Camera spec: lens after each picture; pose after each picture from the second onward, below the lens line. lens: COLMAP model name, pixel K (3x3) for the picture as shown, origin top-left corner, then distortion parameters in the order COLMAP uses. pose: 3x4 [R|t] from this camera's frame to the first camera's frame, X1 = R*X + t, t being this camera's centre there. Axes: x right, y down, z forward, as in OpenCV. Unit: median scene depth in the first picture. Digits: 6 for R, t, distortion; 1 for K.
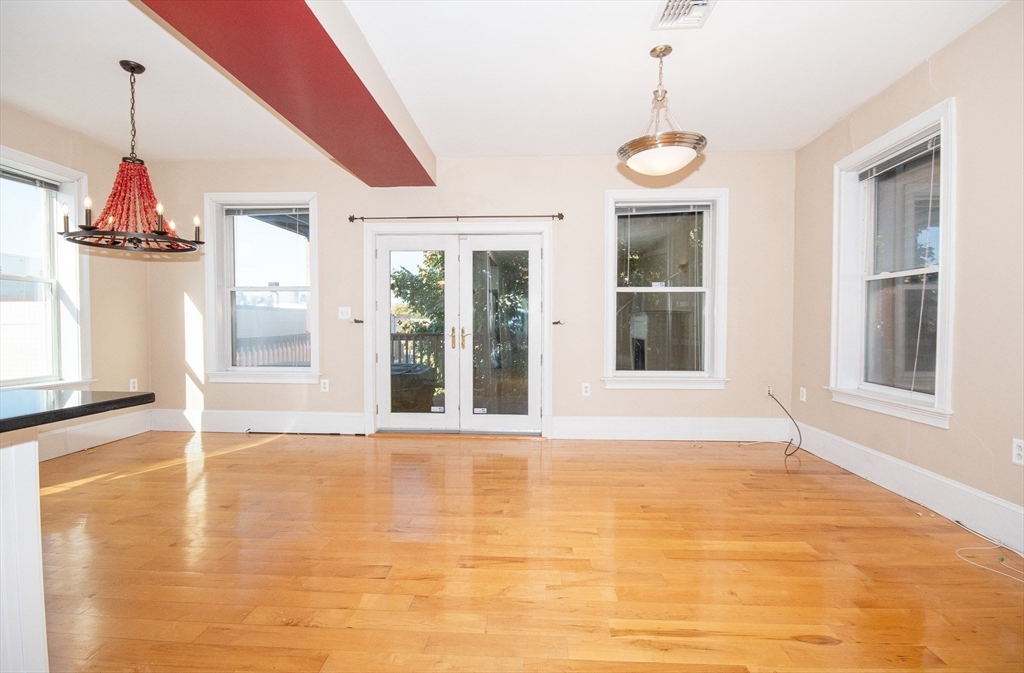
lens RADIAL K [[458.6, 0, 512.0], [0, 458.6, 336.5], [0, 0, 1]] dist [-0.004062, -0.000692]
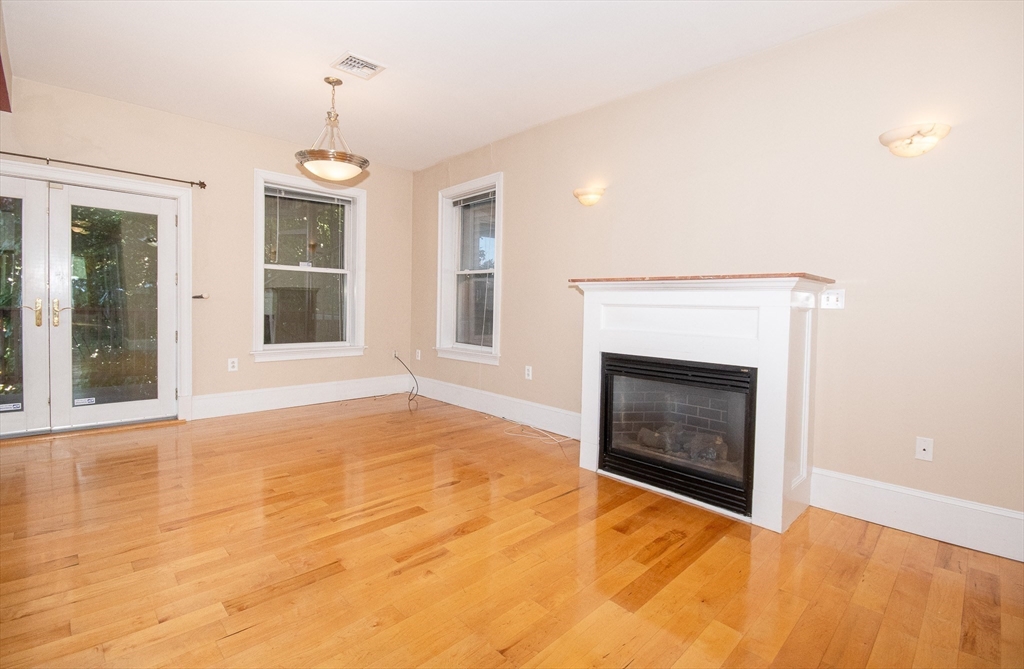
lens RADIAL K [[466.2, 0, 526.8], [0, 466.2, 318.7], [0, 0, 1]] dist [-0.004570, -0.000493]
pose [[0.667076, -0.008090, 0.744945, -0.166987], [-0.000716, 0.999934, 0.011501, 0.003951], [-0.744989, -0.008206, 0.667026, -0.148182]]
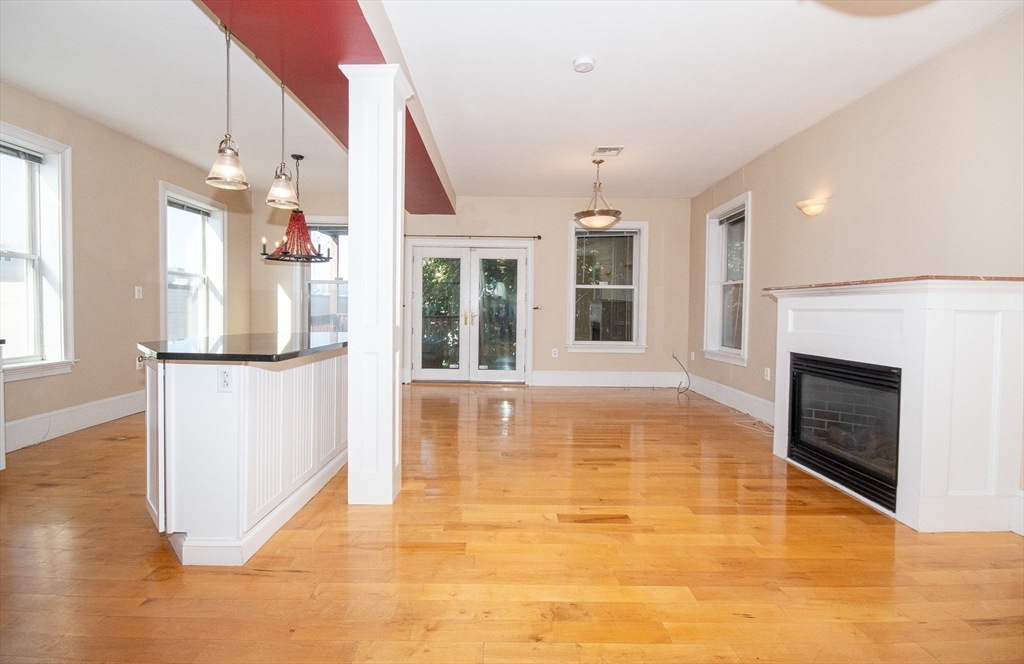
lens RADIAL K [[468.3, 0, 504.8], [0, 468.3, 319.6], [0, 0, 1]] dist [-0.001853, -0.000282]
pose [[0.998311, 0.010458, 0.057142, -0.092540], [-0.010201, 0.999937, -0.004780, 0.016181], [-0.057188, 0.004189, 0.998355, -0.529860]]
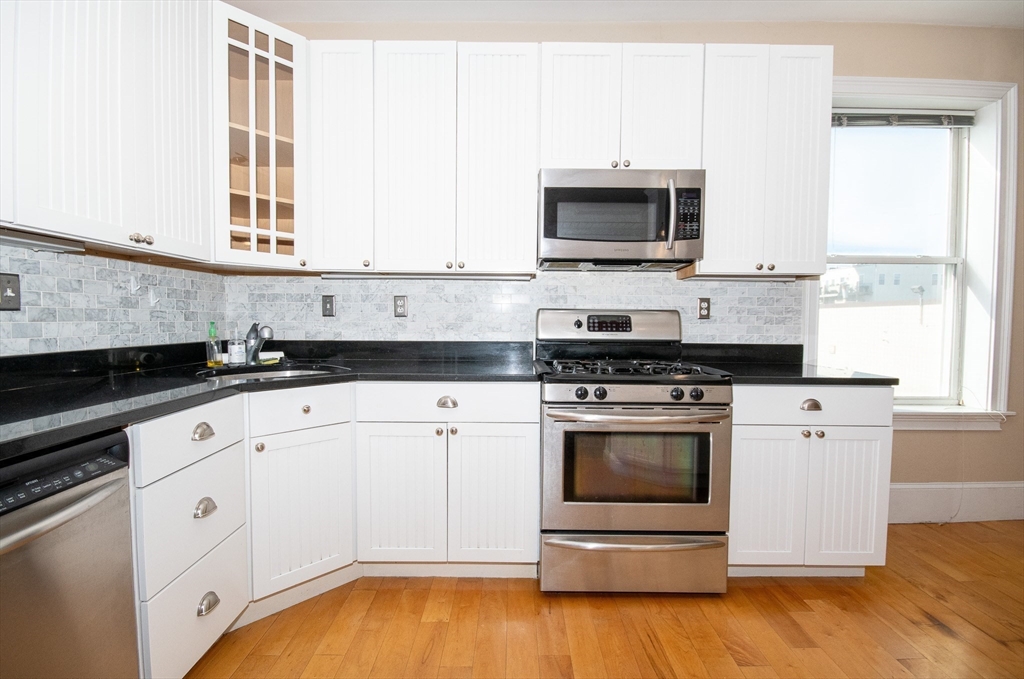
lens RADIAL K [[460.8, 0, 512.1], [0, 460.8, 342.6], [0, 0, 1]] dist [-0.001693, -0.000311]
pose [[0.057079, 0.049836, -0.997125, -0.342902], [-0.038552, 0.998118, 0.047678, 0.007021], [0.997625, 0.035720, 0.058893, -0.226837]]
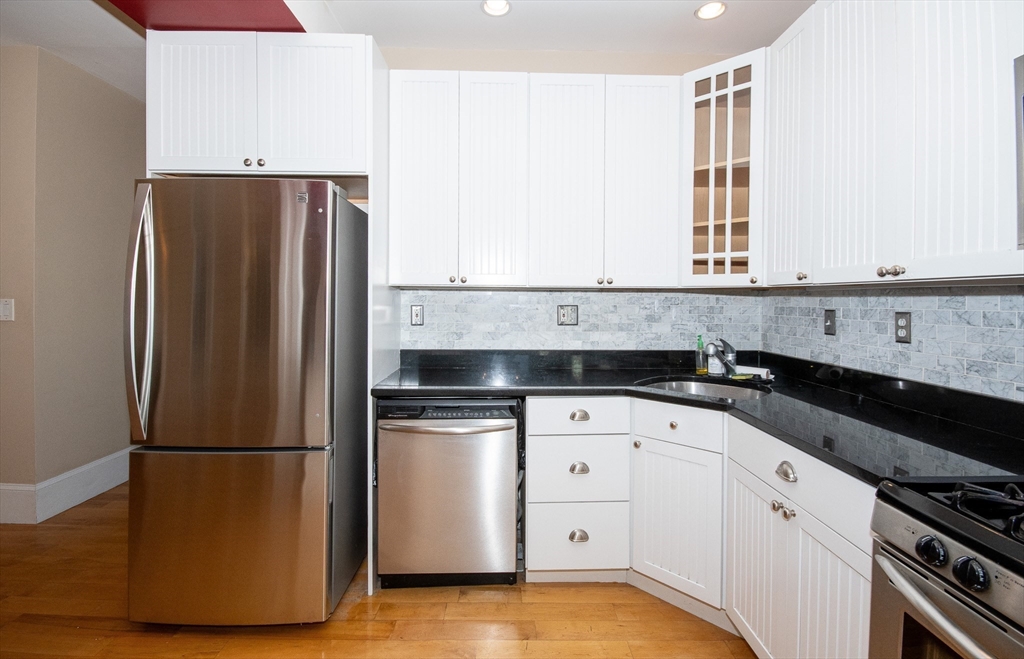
lens RADIAL K [[472.6, 0, 514.8], [0, 472.6, 302.4], [0, 0, 1]] dist [-0.008869, -0.000500]
pose [[-0.997311, -0.007469, -0.072908, -0.568112], [-0.010351, 0.999177, 0.039220, -0.039143], [0.072555, 0.039869, -0.996567, 0.041087]]
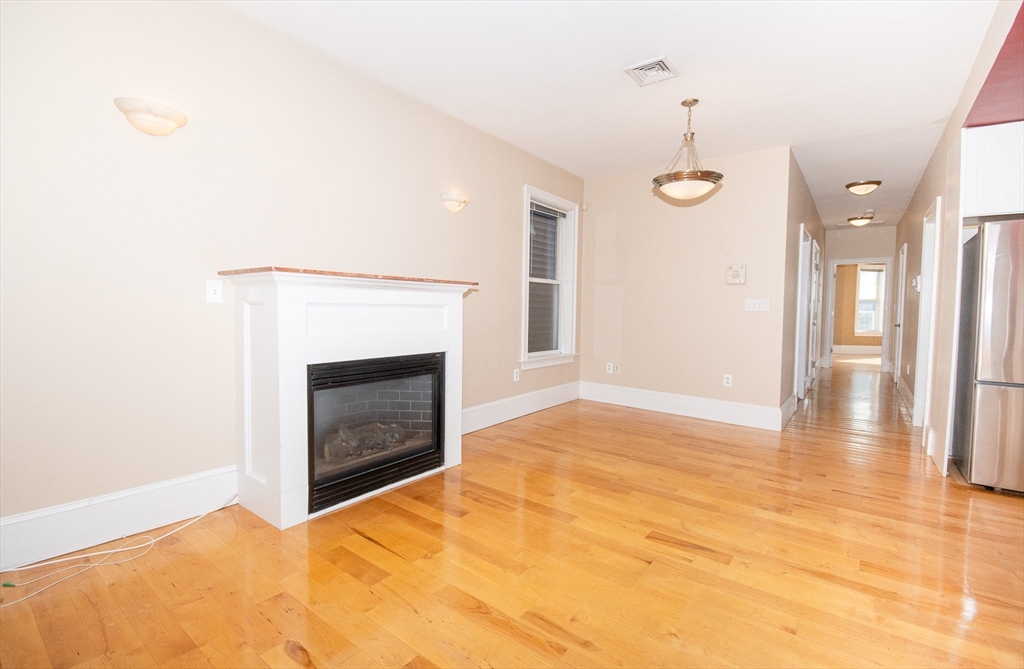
lens RADIAL K [[458.6, 0, 518.2], [0, 458.6, 324.4], [0, 0, 1]] dist [-0.003198, -0.000328]
pose [[-0.830420, -0.036143, 0.555964, -0.065157], [-0.002331, 0.998110, 0.061405, -0.018586], [-0.557133, 0.049696, -0.828935, 0.550544]]
